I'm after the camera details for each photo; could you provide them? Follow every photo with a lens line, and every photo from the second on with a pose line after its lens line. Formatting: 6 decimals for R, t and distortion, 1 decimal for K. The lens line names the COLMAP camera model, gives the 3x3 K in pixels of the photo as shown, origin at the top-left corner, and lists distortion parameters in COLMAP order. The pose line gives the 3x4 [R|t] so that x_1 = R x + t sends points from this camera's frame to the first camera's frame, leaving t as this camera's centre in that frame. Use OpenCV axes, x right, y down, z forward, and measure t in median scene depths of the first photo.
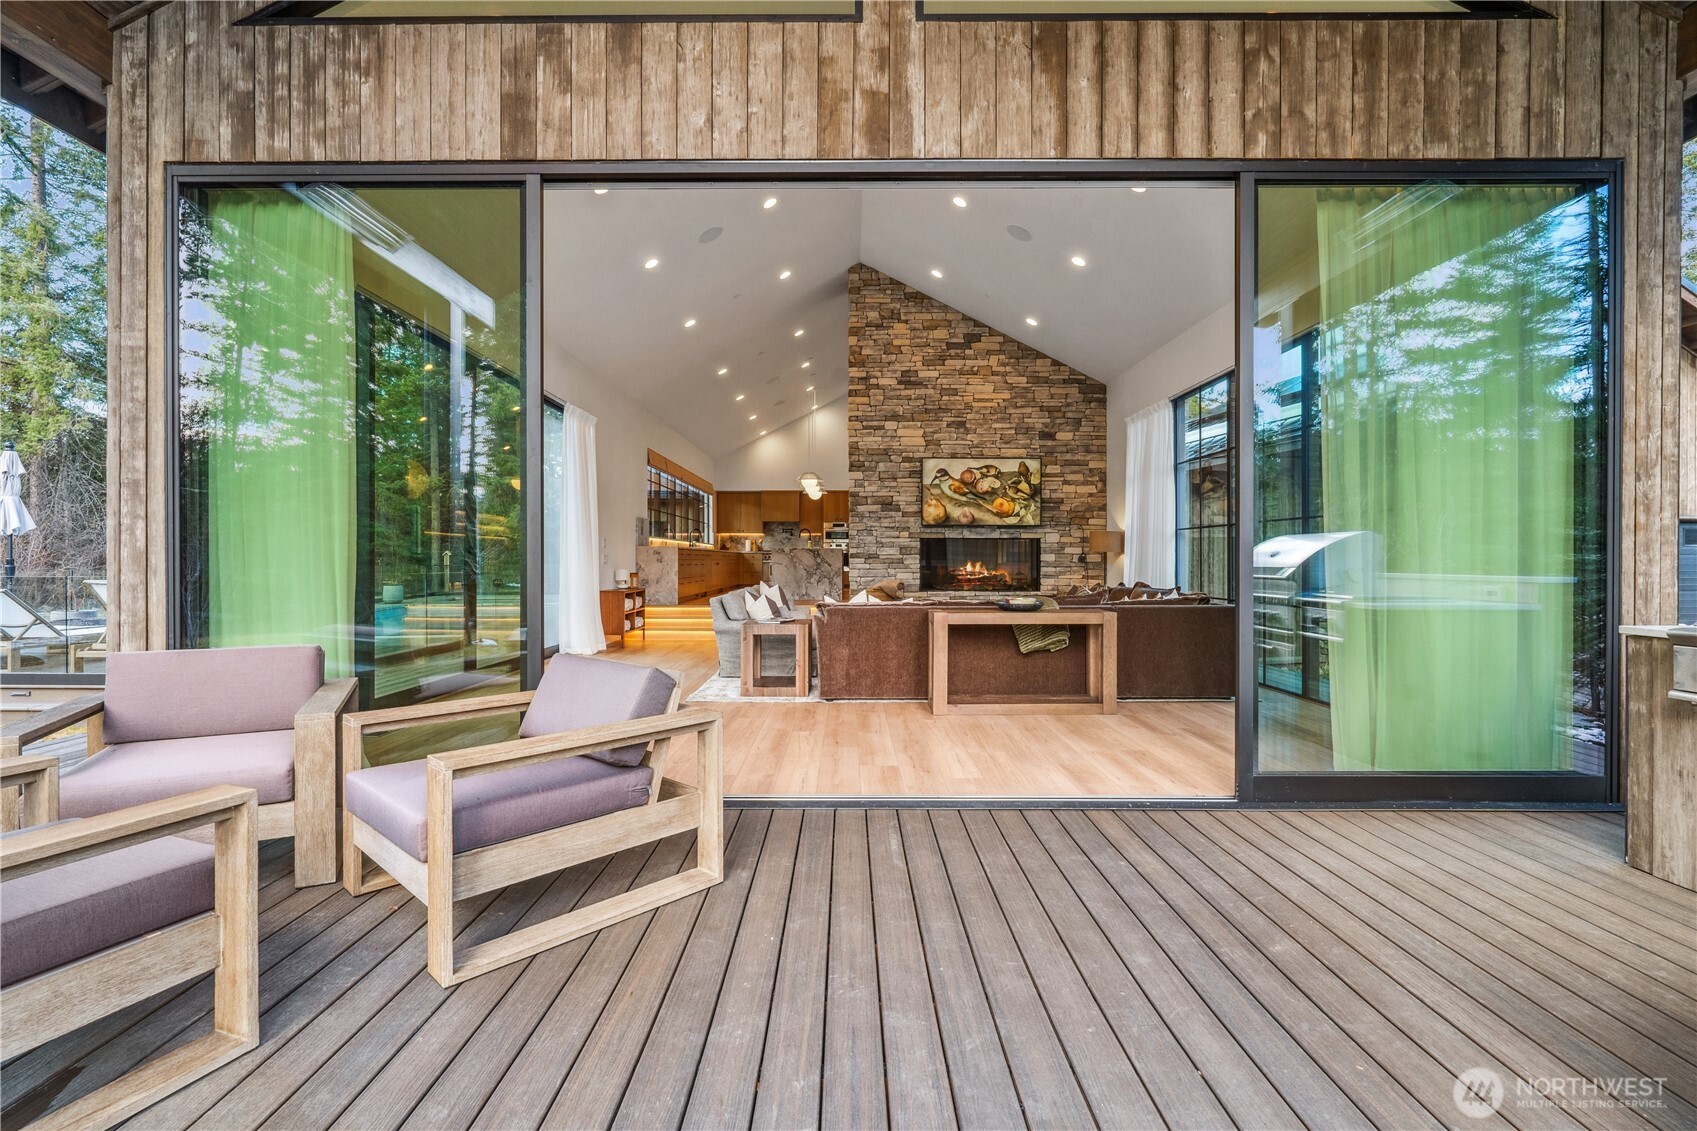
lens RADIAL K [[770.2, 0, 851.1], [0, 770.2, 568.1], [0, 0, 1]] dist [0.001236, 0.000238]
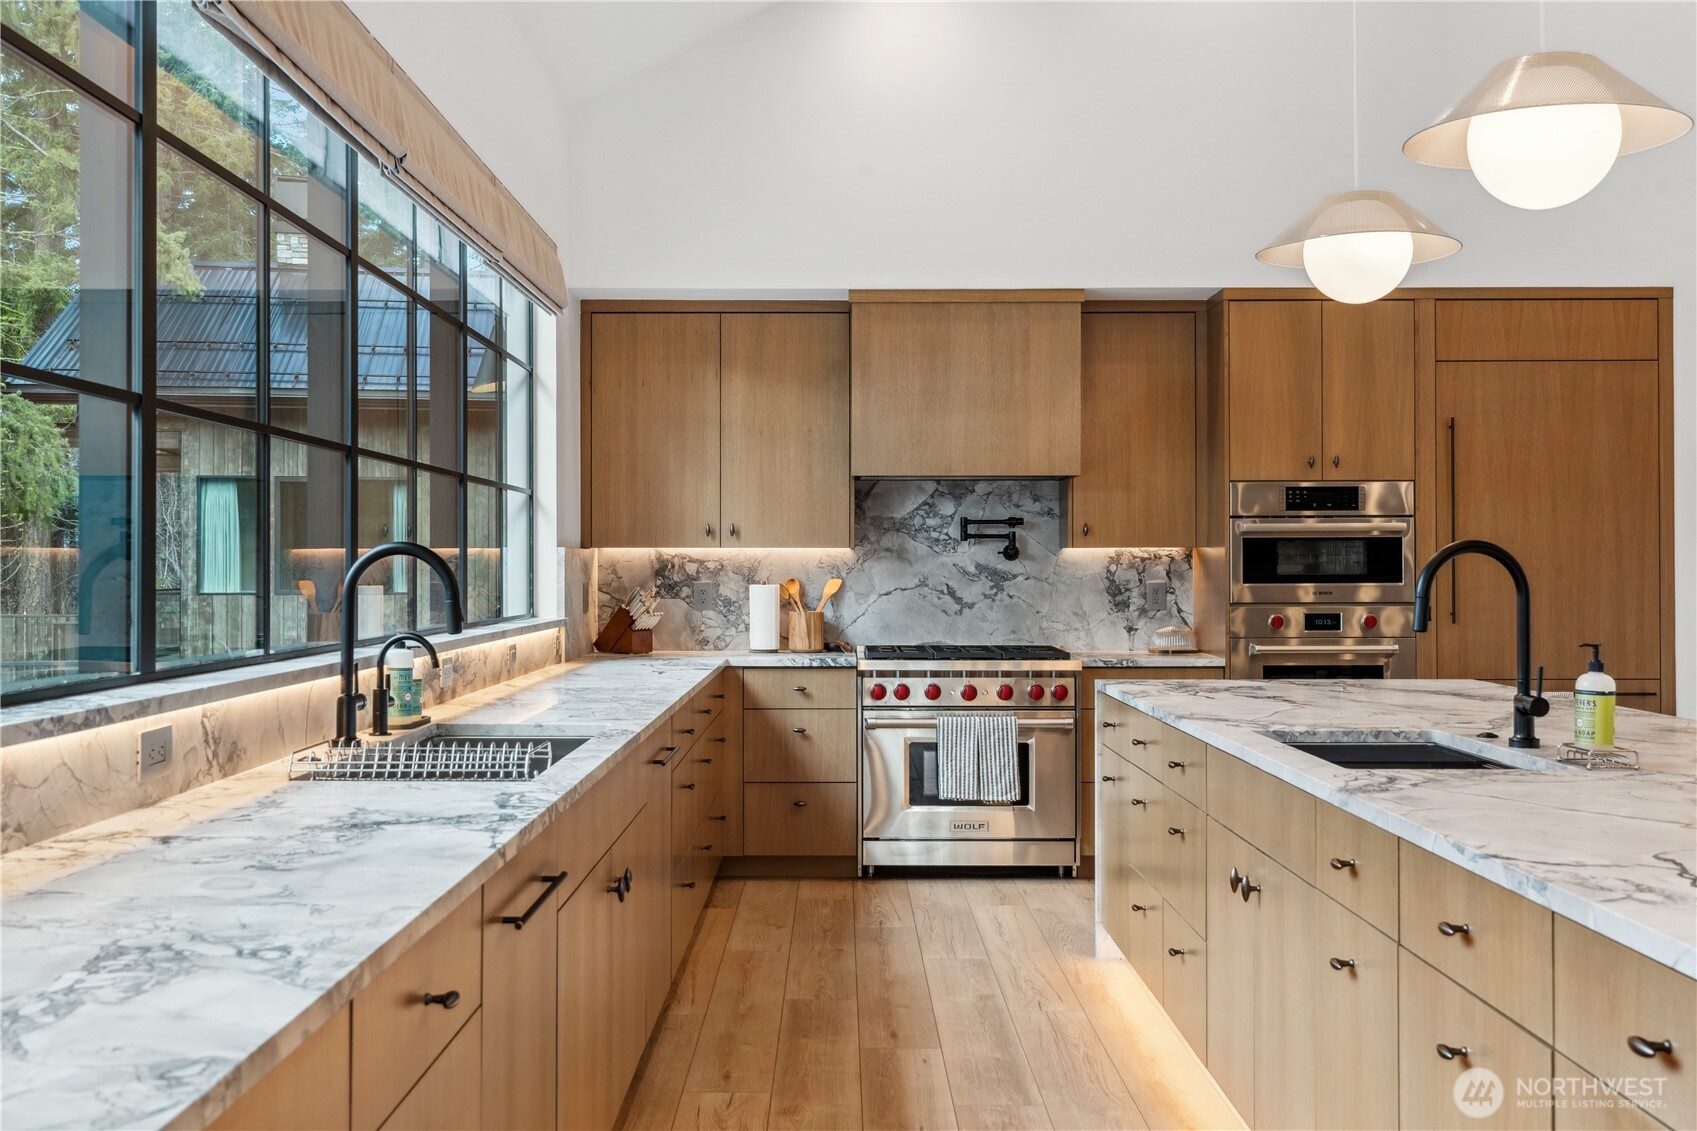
lens RADIAL K [[1693.8, 0, 847.0], [0, 1693.8, 561.3], [0, 0, 1]] dist [-0.004695, 0.000000]
pose [[0.999998, -0.001362, -0.001756, -0.203441], [0.001351, 0.999980, -0.006167, -0.070480], [0.001765, 0.006165, 0.999979, 1.107676]]
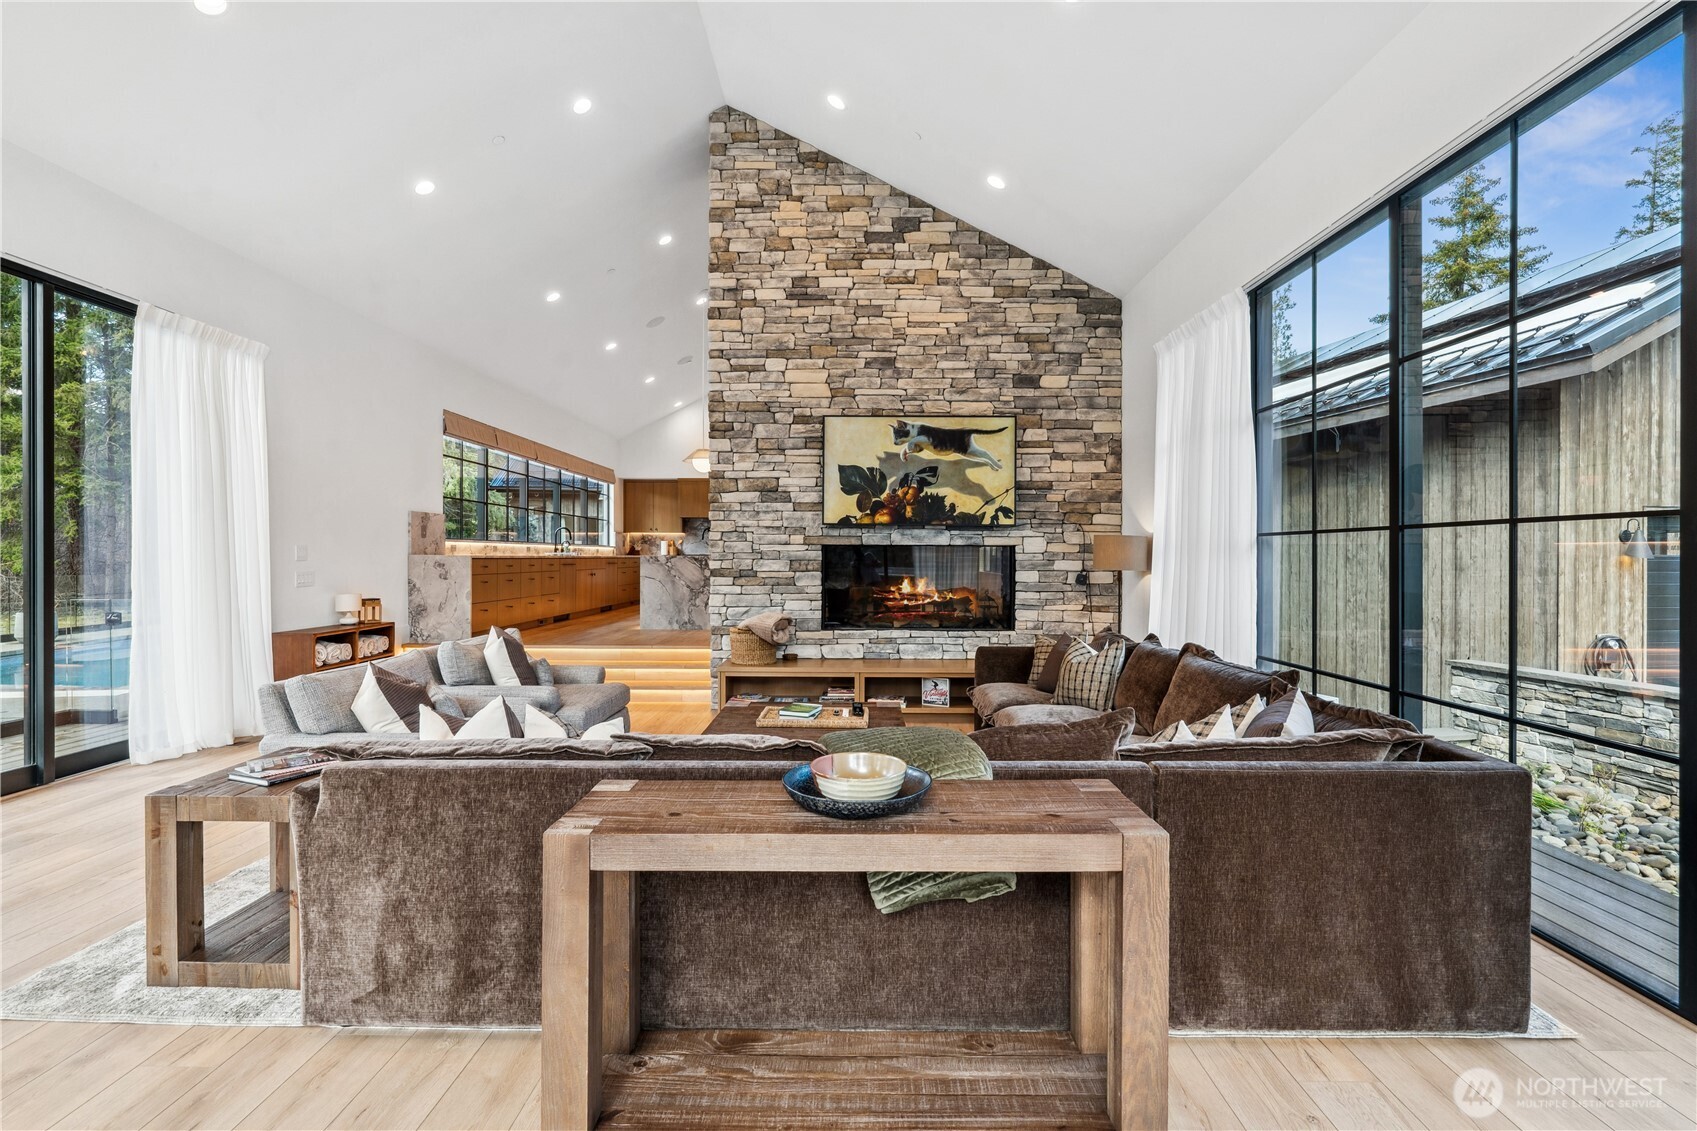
lens RADIAL K [[770.2, 0, 847.1], [0, 770.2, 563.5], [0, 0, 1]] dist [0.001236, 0.000238]
pose [[0.999860, 0.002332, -0.016559, 0.120348], [-0.002350, 0.999997, -0.001082, -0.023261], [0.016557, 0.001121, 0.999862, 0.374906]]
